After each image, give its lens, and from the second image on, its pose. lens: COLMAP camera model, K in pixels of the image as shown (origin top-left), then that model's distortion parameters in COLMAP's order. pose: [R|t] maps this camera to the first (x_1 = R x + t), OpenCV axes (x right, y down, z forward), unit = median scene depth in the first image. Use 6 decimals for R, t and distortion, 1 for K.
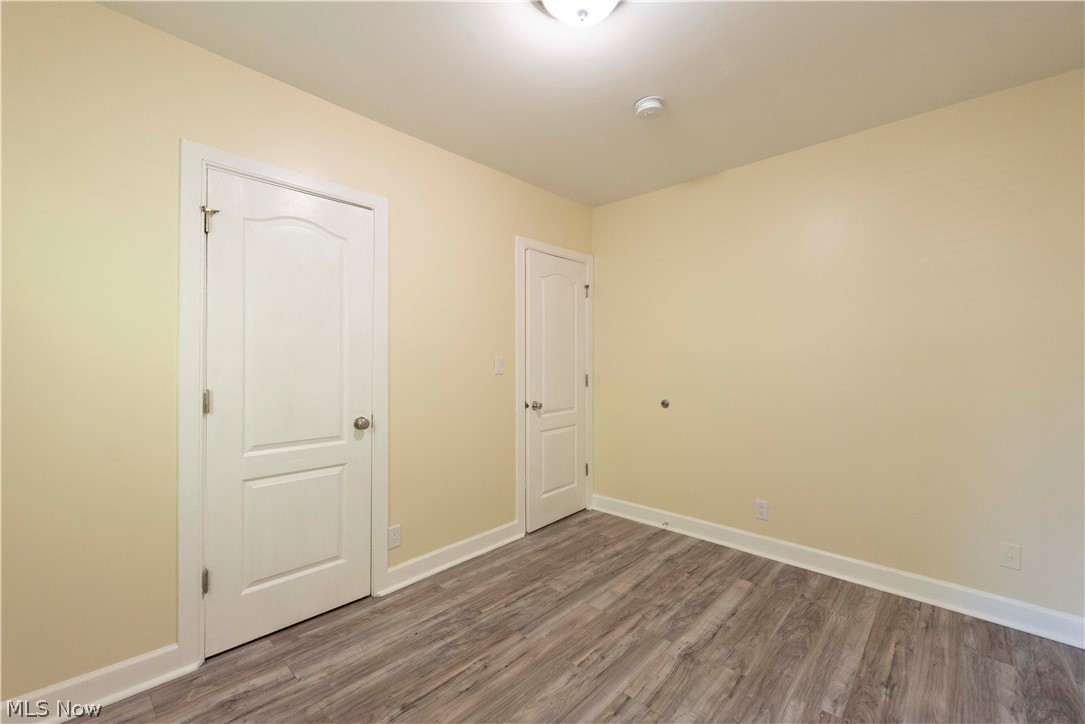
lens RADIAL K [[432.4, 0, 539.5], [0, 432.4, 364.7], [0, 0, 1]] dist [0.001205, -0.000370]
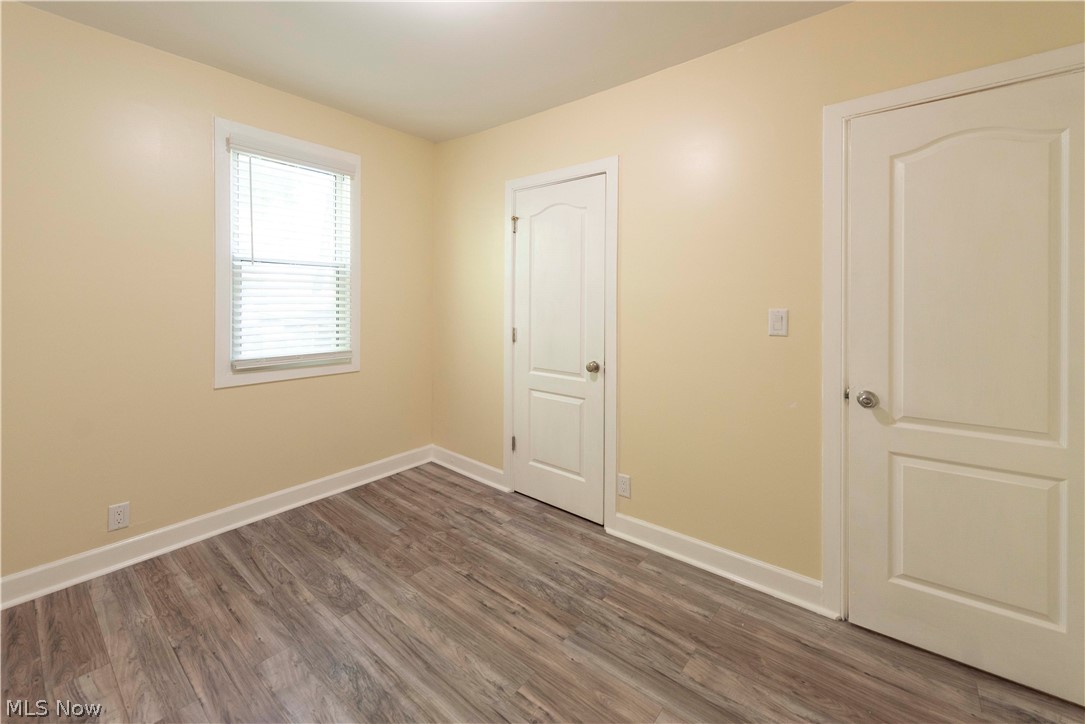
lens RADIAL K [[438.7, 0, 540.3], [0, 438.7, 310.7], [0, 0, 1]] dist [0.000747, -0.000306]
pose [[0.079668, 0.014451, -0.996717, 0.730345], [-0.020216, 0.999713, 0.012878, -0.022878], [0.996616, 0.019124, 0.079937, 0.783045]]
